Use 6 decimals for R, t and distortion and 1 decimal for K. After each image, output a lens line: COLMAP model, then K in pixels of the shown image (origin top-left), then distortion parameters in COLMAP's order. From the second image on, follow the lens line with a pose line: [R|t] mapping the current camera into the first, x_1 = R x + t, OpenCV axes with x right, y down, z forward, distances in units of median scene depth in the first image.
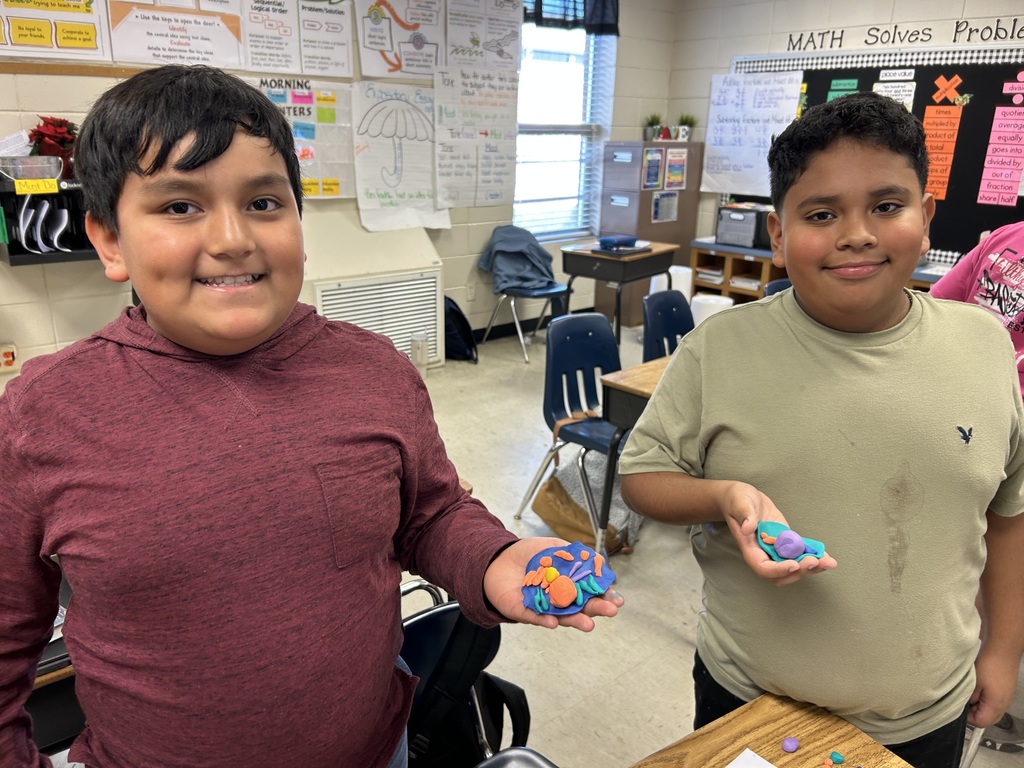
lens RADIAL K [[780.1, 0, 508.2], [0, 780.1, 382.5], [0, 0, 1]] dist [0.033164, -0.041956]
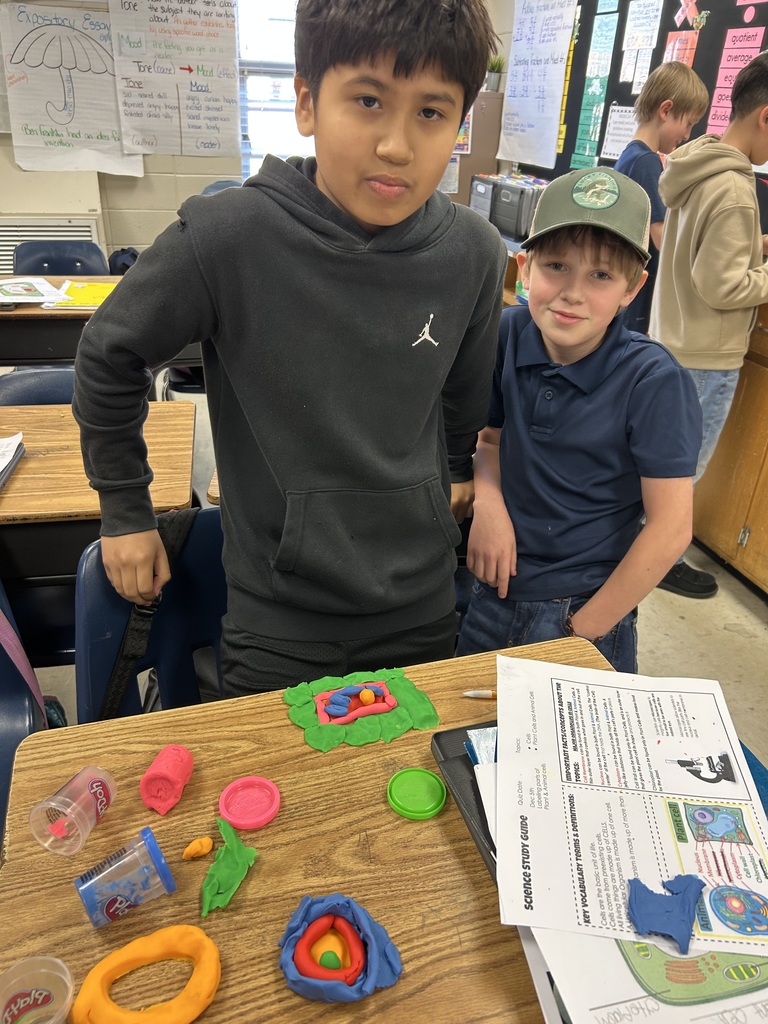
lens RADIAL K [[780.1, 0, 387.8], [0, 780.1, 518.4], [0, 0, 1]] dist [0.033164, -0.041956]
pose [[0.915995, 0.208128, -0.342981, 0.631126], [-0.148787, 0.970177, 0.191359, -0.025257], [0.372579, -0.124253, 0.919645, 0.201111]]
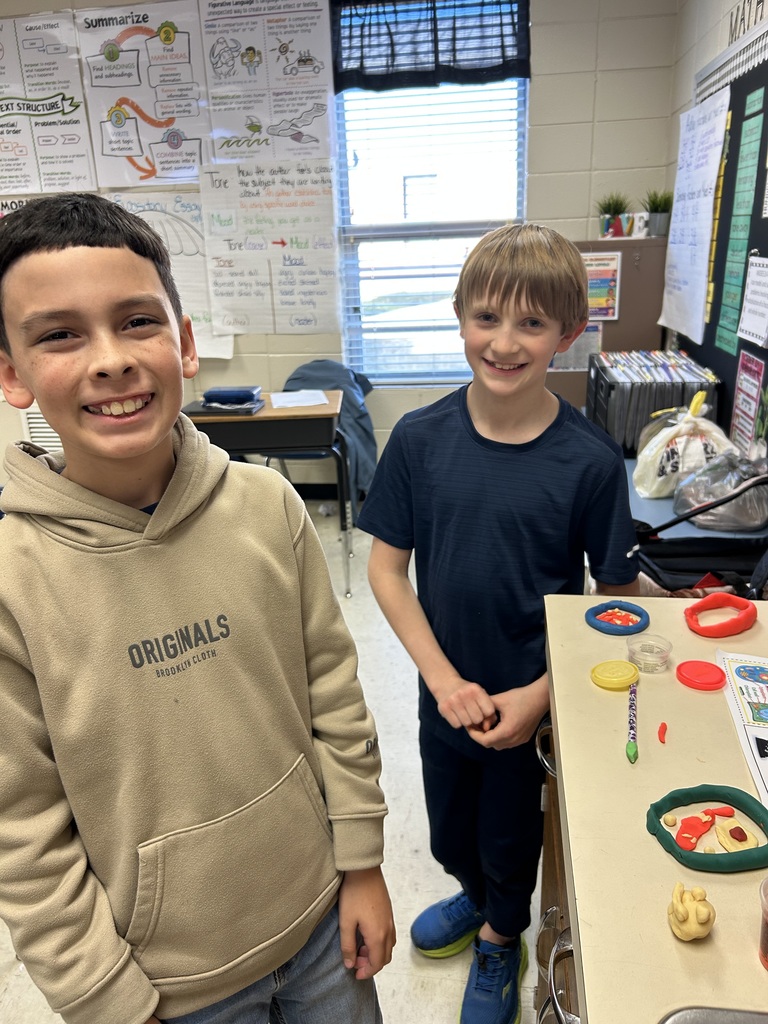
lens RADIAL K [[780.1, 0, 366.5], [0, 780.1, 531.5], [0, 0, 1]] dist [0.033164, -0.041956]
pose [[0.642789, 0.230276, -0.730613, 0.718404], [-0.193940, 0.971596, 0.135602, -0.165394], [0.741087, 0.054532, 0.669191, 0.574230]]
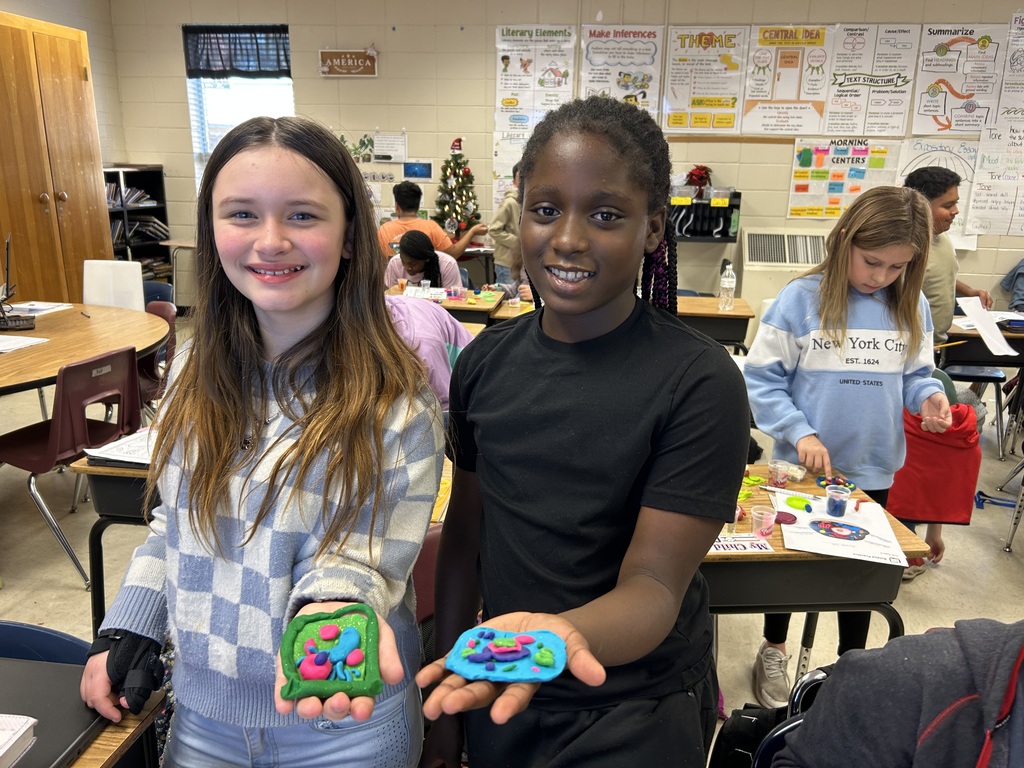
lens RADIAL K [[780.1, 0, 516.7], [0, 780.1, 380.4], [0, 0, 1]] dist [0.033164, -0.041956]
pose [[0.670322, 0.194704, -0.716072, 0.386845], [-0.234367, 0.971122, 0.044660, 0.122028], [0.704089, 0.137887, 0.696596, -0.366580]]
